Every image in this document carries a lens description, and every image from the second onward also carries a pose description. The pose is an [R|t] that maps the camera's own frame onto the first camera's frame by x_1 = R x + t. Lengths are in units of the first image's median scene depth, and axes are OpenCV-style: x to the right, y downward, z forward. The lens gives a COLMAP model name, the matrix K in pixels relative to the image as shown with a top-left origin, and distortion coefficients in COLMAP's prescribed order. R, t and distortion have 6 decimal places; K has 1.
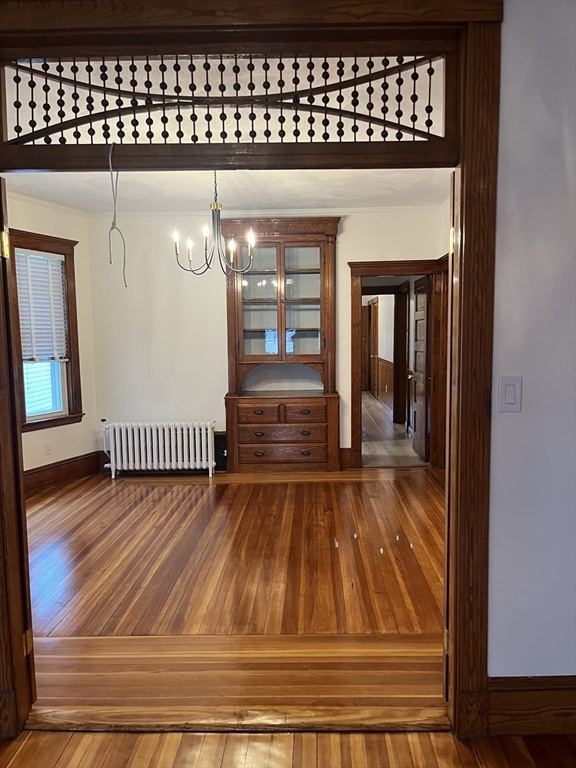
lens RADIAL K [[582.9, 0, 288.0], [0, 582.9, 384.0], [0, 0, 1]] dist [0.019412, -0.053952]
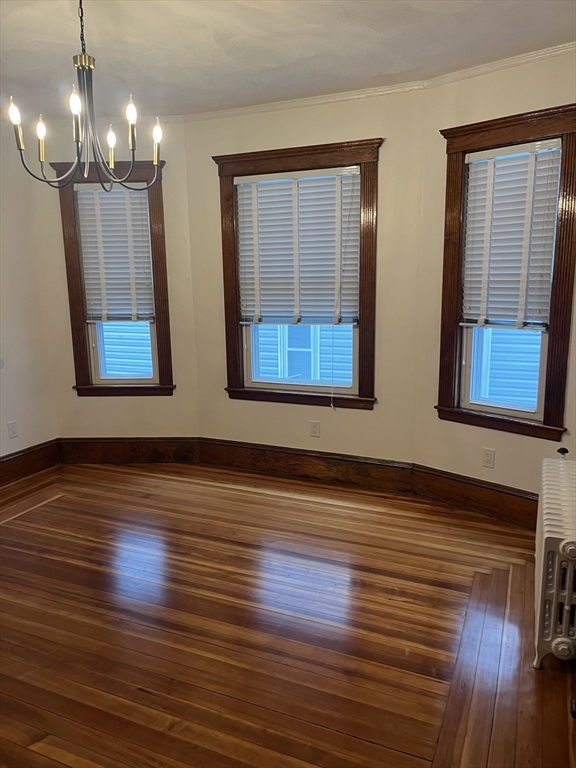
lens RADIAL K [[578.5, 0, 288.5], [0, 578.5, 389.7], [0, 0, 1]] dist [0.006880, -0.011918]
pose [[-0.359768, 0.201744, -0.910970, 0.310474], [-0.067648, 0.968135, 0.241120, -0.132624], [0.930586, 0.148373, -0.334656, 1.191510]]
